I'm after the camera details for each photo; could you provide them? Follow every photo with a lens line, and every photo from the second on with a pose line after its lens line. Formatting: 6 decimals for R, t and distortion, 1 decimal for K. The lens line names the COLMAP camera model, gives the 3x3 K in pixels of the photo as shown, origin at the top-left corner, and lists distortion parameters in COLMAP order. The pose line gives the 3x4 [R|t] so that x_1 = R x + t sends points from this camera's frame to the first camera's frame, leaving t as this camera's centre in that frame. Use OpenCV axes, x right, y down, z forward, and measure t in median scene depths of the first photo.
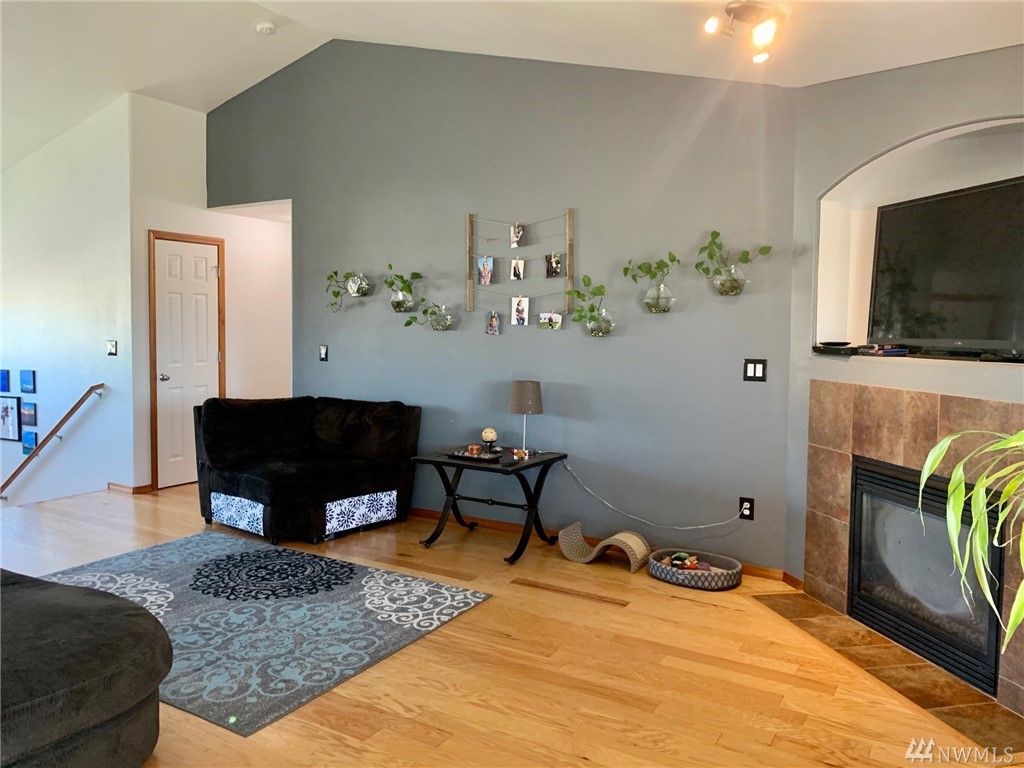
lens RADIAL K [[779.0, 0, 503.3], [0, 779.0, 382.0], [0, 0, 1]] dist [0.079089, -0.138573]
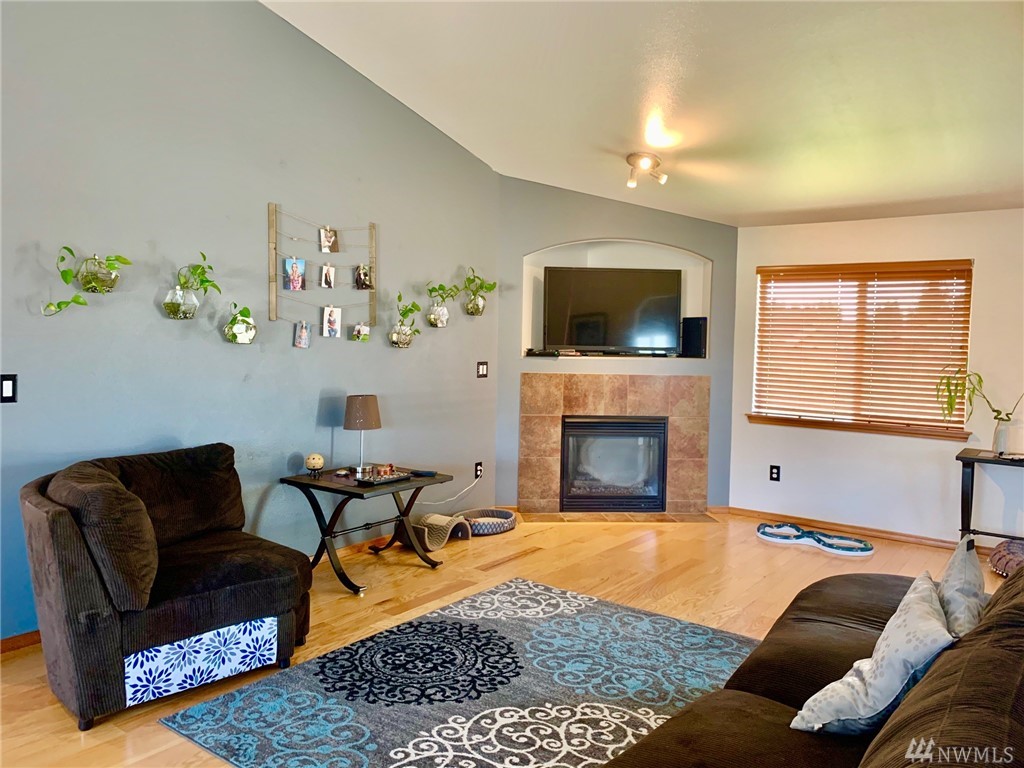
lens RADIAL K [[779.0, 0, 503.3], [0, 779.0, 382.0], [0, 0, 1]] dist [0.079089, -0.138573]
pose [[0.097789, -0.071153, 0.992660, -1.093921], [0.052816, 0.996406, 0.066219, -0.086295], [-0.993805, 0.045953, 0.101195, 0.863848]]
